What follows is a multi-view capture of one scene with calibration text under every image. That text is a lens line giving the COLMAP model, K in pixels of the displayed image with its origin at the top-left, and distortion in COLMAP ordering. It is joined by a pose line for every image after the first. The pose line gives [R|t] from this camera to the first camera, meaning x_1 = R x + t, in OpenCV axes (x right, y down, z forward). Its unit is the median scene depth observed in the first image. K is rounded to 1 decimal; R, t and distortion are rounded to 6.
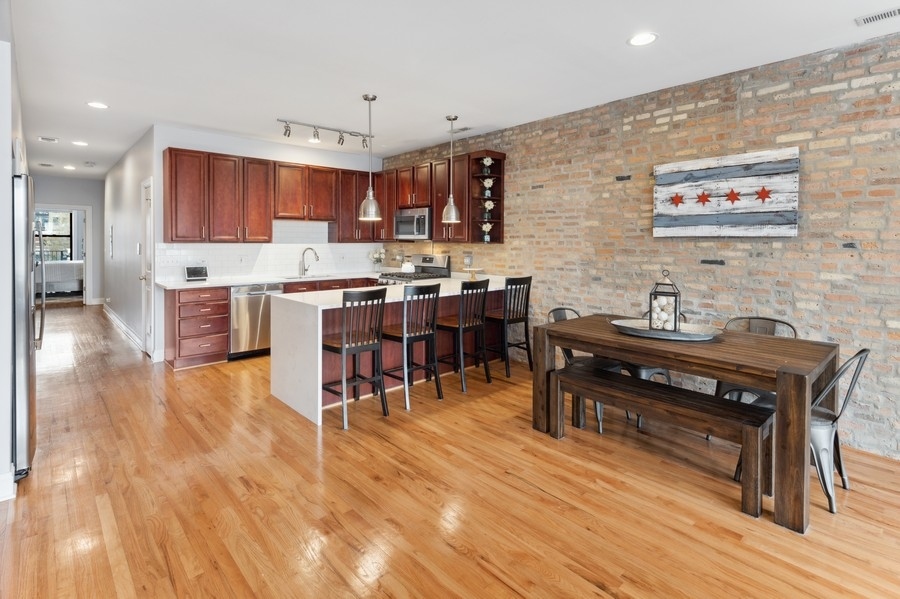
lens RADIAL K [[441.3, 0, 450.3], [0, 441.3, 246.7], [0, 0, 1]] dist [0.010324, -0.000056]
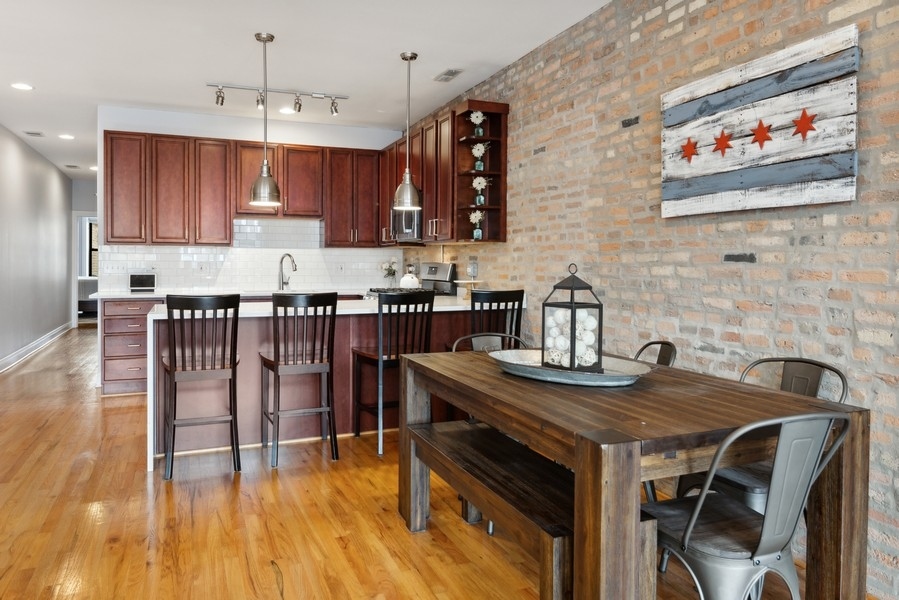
lens RADIAL K [[624.4, 0, 448.2], [0, 624.4, 269.0], [0, 0, 1]] dist [-0.001589, -0.003603]
pose [[0.941294, 0.003446, -0.337571, 0.375677], [-0.004905, 0.999982, -0.003470, 0.038707], [0.337553, 0.004922, 0.941294, 0.110261]]
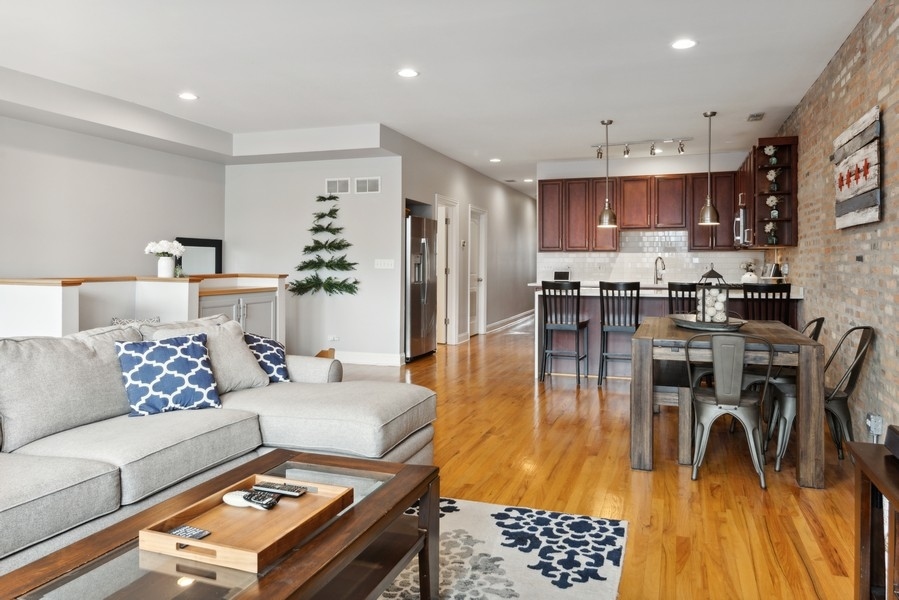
lens RADIAL K [[624.4, 0, 448.2], [0, 624.4, 269.0], [0, 0, 1]] dist [-0.001589, -0.003603]
pose [[0.464561, 0.006279, -0.885519, 0.901122], [-0.011471, 0.999934, 0.001072, 0.043784], [0.885467, 0.009660, 0.464602, -0.111540]]
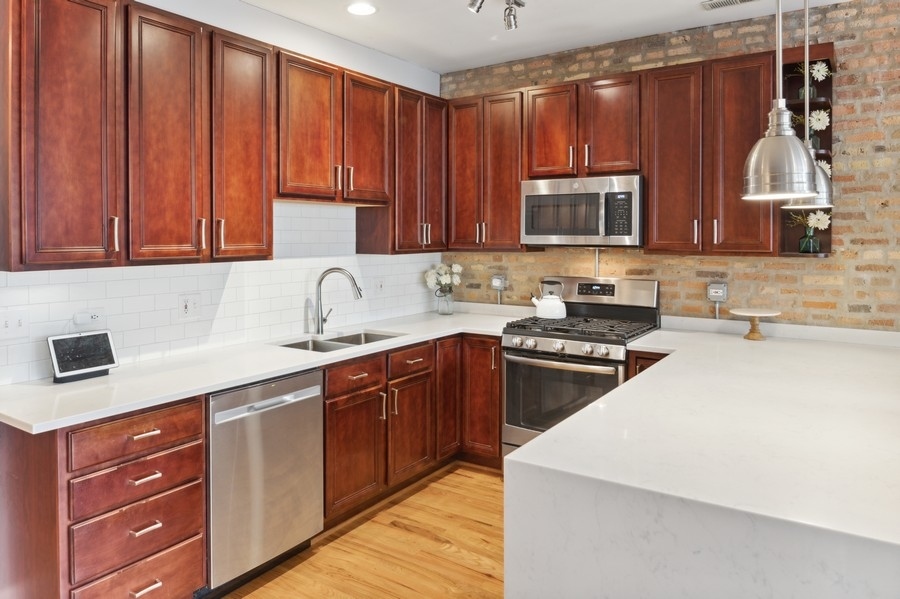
lens RADIAL K [[619.2, 0, 456.4], [0, 619.2, 242.9], [0, 0, 1]] dist [-0.007556, -0.004542]
pose [[0.971046, -0.008384, 0.238746, -0.435554], [0.008355, 0.999964, 0.001135, -0.026141], [-0.238747, 0.000893, 0.971081, 0.506608]]
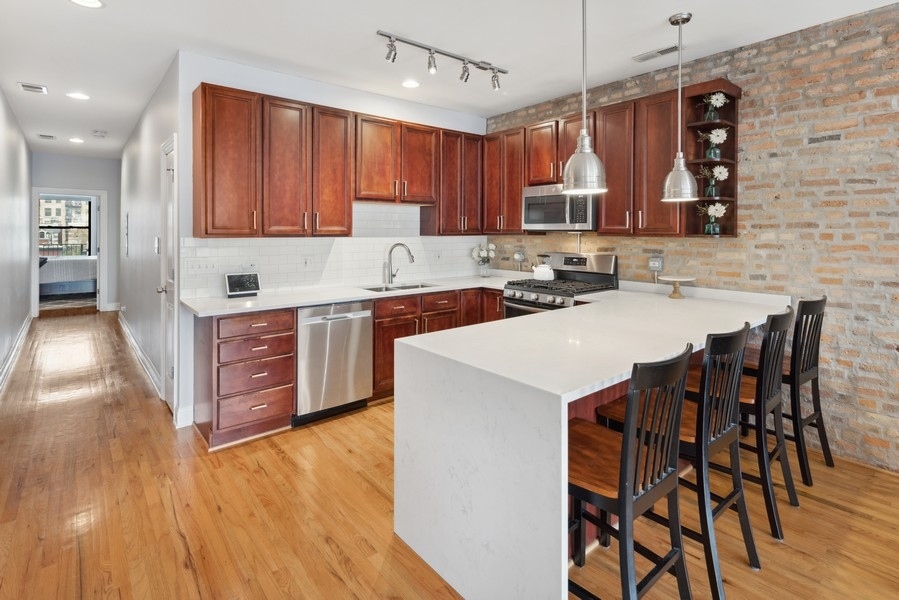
lens RADIAL K [[448.3, 0, 452.4], [0, 448.3, 234.3], [0, 0, 1]] dist [0.007335, -0.000263]
pose [[0.998920, -0.002437, -0.046409, -0.257134], [0.002146, 0.999978, -0.006326, -0.008704], [0.046424, 0.006220, 0.998902, 0.391378]]
